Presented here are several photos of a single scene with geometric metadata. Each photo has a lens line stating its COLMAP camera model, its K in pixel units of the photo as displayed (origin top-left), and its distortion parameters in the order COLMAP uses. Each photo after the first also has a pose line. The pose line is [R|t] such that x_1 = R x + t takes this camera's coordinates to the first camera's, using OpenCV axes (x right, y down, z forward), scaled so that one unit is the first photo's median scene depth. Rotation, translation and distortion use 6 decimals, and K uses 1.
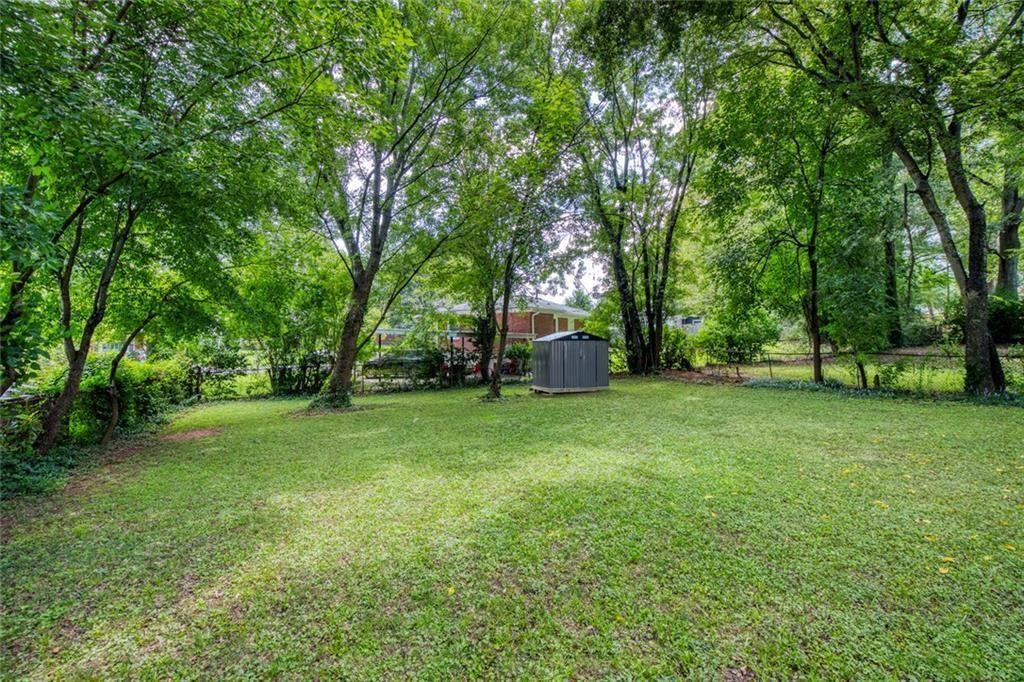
lens RADIAL K [[468.1, 0, 518.1], [0, 468.1, 340.0], [0, 0, 1]] dist [-0.027828, 0.000967]
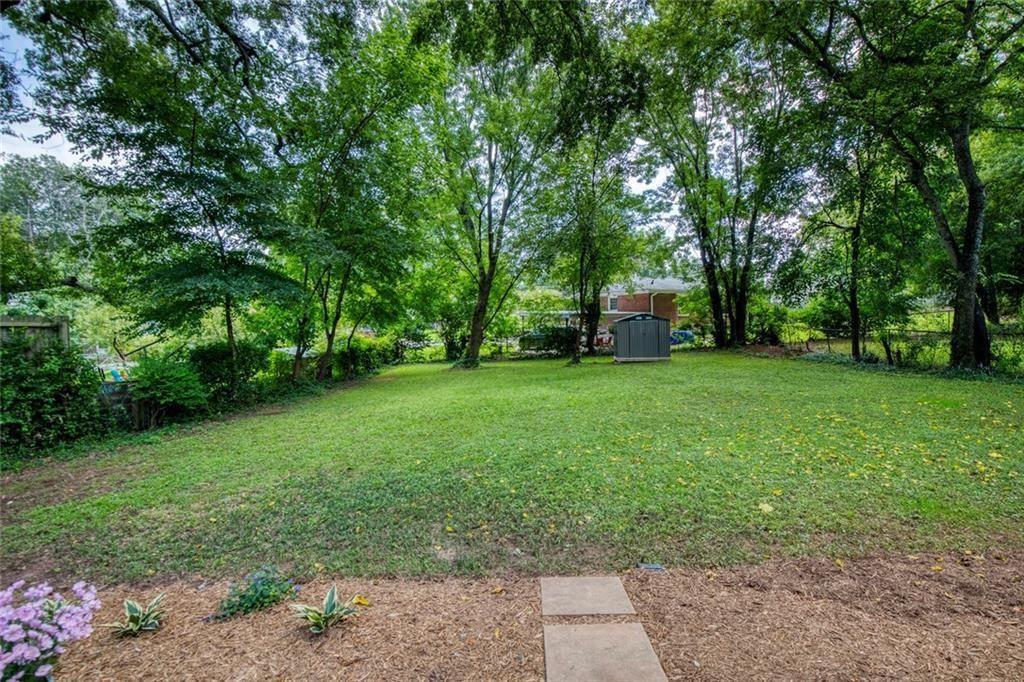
lens RADIAL K [[468.1, 0, 516.4], [0, 468.1, 343.7], [0, 0, 1]] dist [-0.027828, 0.000967]
pose [[0.907017, 0.004328, -0.421071, 0.282696], [0.023309, 0.997898, 0.060466, -0.016884], [0.420448, -0.064658, 0.905010, -0.231339]]
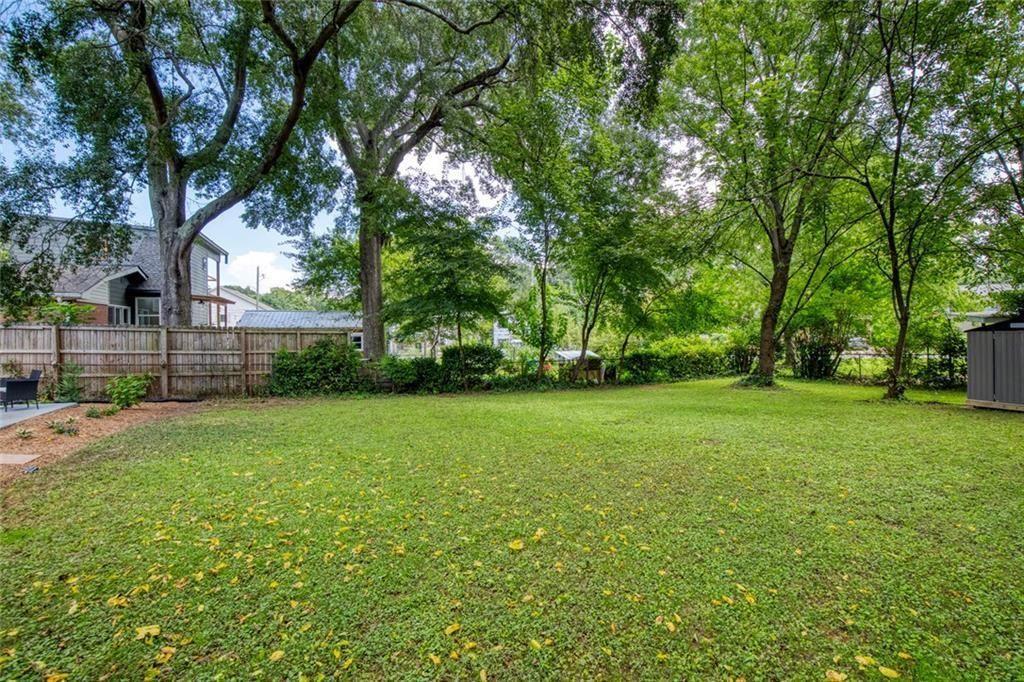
lens RADIAL K [[468.1, 0, 511.0], [0, 468.1, 337.6], [0, 0, 1]] dist [-0.027828, 0.000967]
pose [[0.023595, 0.010774, -0.999664, 0.582790], [0.026590, 0.999581, 0.011401, -0.011825], [0.999368, -0.026850, 0.023299, 0.231158]]
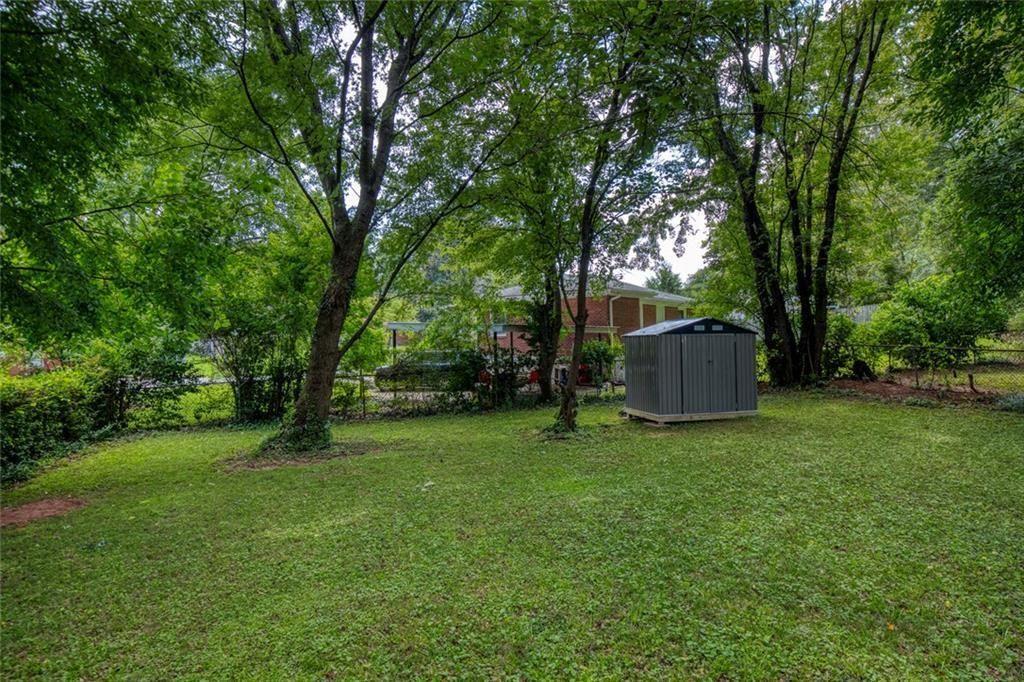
lens RADIAL K [[557.6, 0, 521.8], [0, 557.6, 337.3], [0, 0, 1]] dist [-0.015263, 0.001375]
pose [[0.995205, -0.012931, -0.096950, -0.028267], [0.012823, 0.999916, -0.001734, 0.003361], [0.096964, 0.000482, 0.995288, 0.219547]]
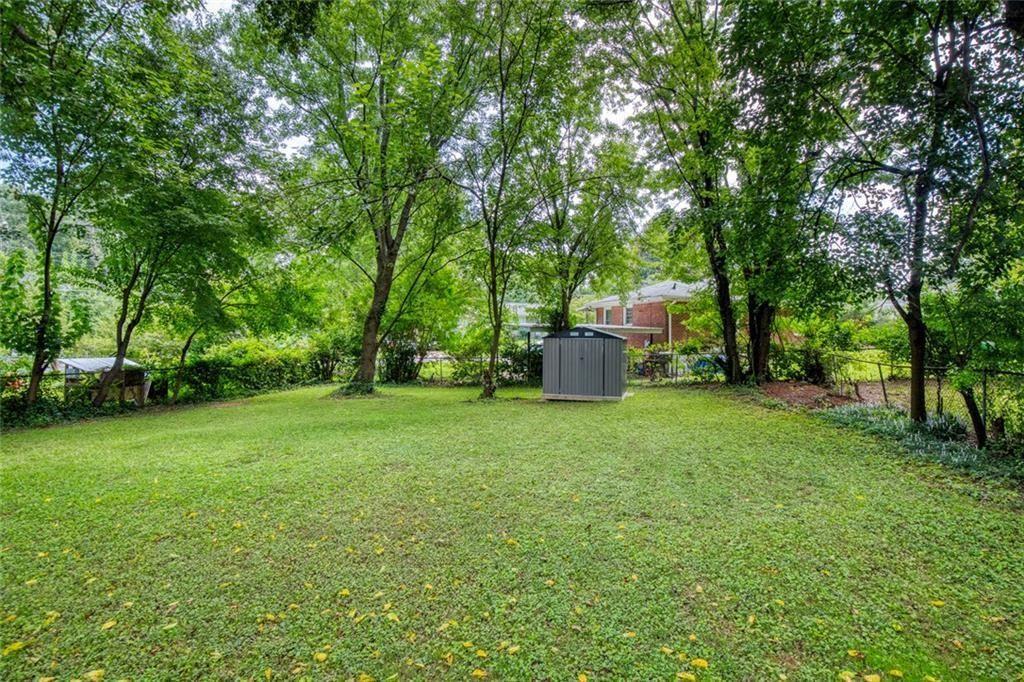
lens RADIAL K [[510.1, 0, 513.5], [0, 510.1, 341.7], [0, 0, 1]] dist [-0.022965, 0.000846]
pose [[0.801599, 0.016845, -0.597625, 0.460081], [-0.004554, 0.999746, 0.022070, -0.009342], [0.597845, -0.014970, 0.801472, 0.169420]]
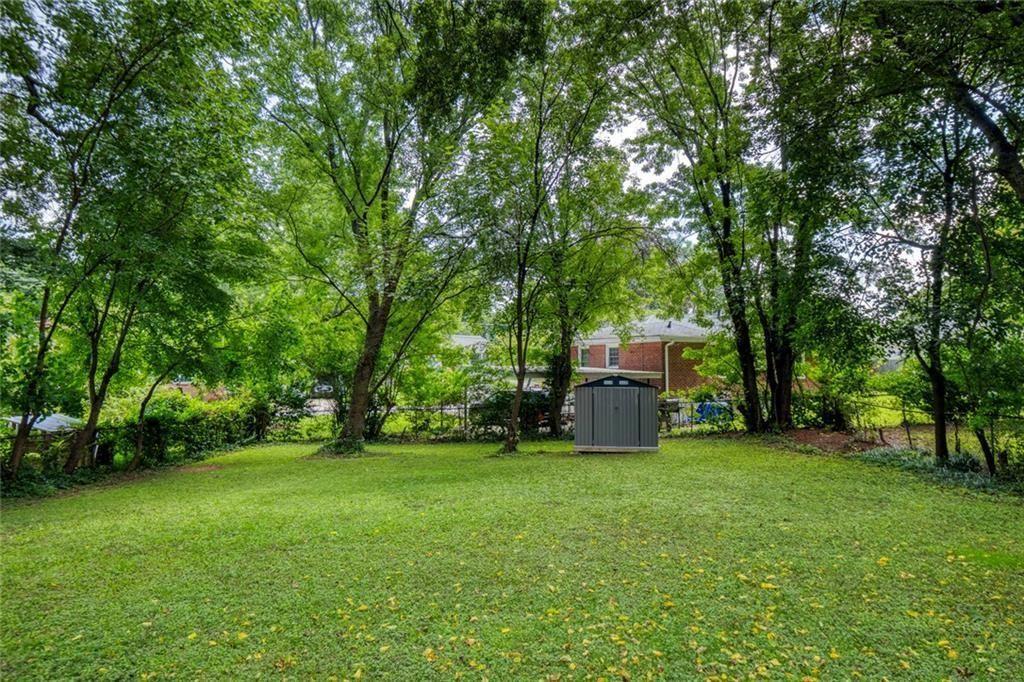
lens RADIAL K [[719.1, 0, 513.7], [0, 719.1, 342.5], [0, 0, 1]] dist [0.000014, 0.000994]
pose [[0.896891, -0.012817, -0.442067, 0.415322], [-0.002808, 0.999395, -0.034672, -0.024835], [0.442244, 0.032338, 0.896312, -0.135952]]
